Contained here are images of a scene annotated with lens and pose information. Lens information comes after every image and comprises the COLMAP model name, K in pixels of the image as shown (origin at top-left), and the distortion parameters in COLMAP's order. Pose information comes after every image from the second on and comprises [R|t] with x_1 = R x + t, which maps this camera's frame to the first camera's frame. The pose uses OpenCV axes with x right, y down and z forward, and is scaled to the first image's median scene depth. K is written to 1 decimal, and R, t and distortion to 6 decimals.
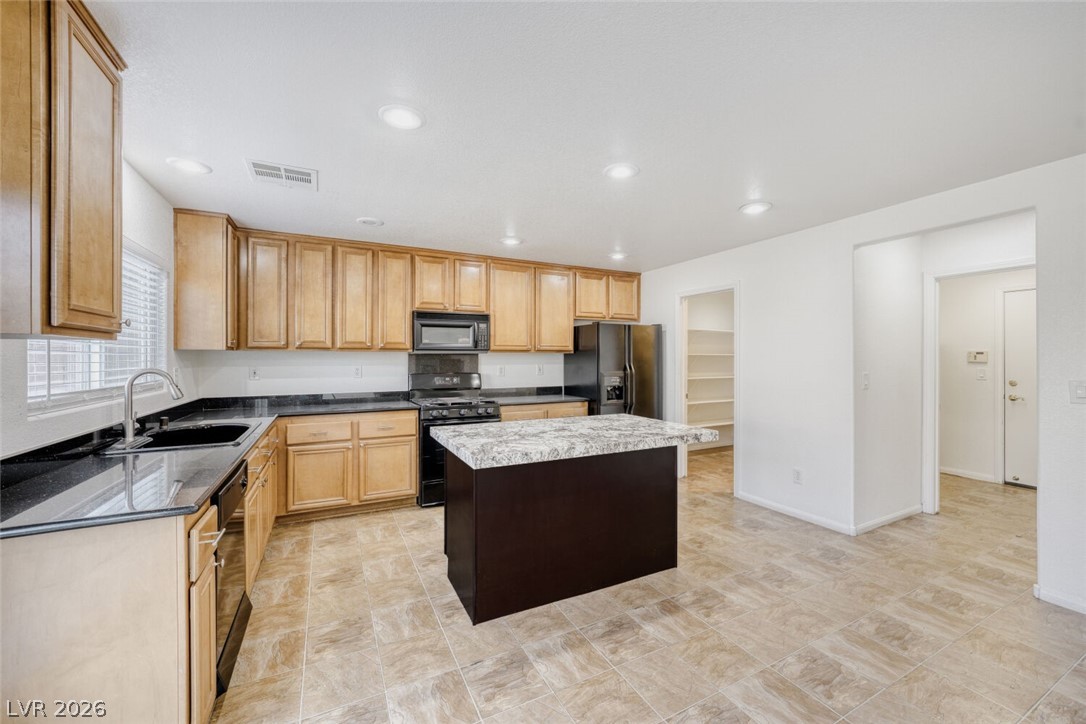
lens RADIAL K [[426.9, 0, 540.1], [0, 426.9, 357.1], [0, 0, 1]] dist [-0.016589, 0.003820]
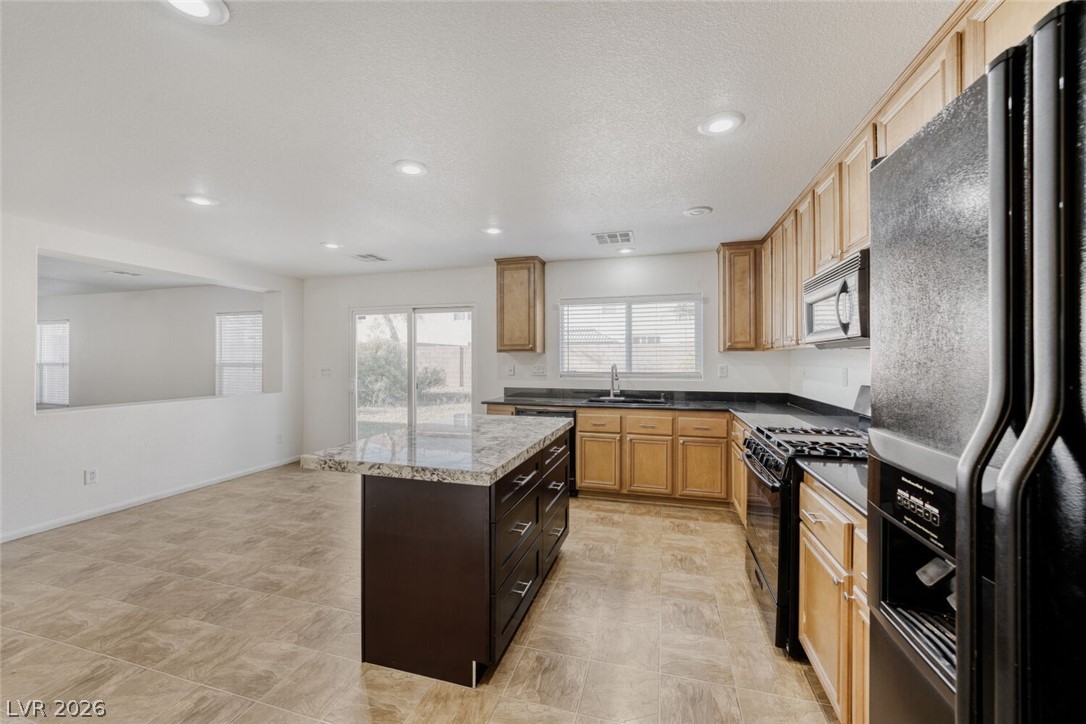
lens RADIAL K [[426.9, 0, 538.8], [0, 426.9, 356.6], [0, 0, 1]] dist [-0.016589, 0.003820]
pose [[-0.685780, -0.001762, -0.727807, 0.547675], [0.003318, 0.999979, -0.005547, 0.004391], [0.727802, -0.006219, -0.685759, 1.475140]]
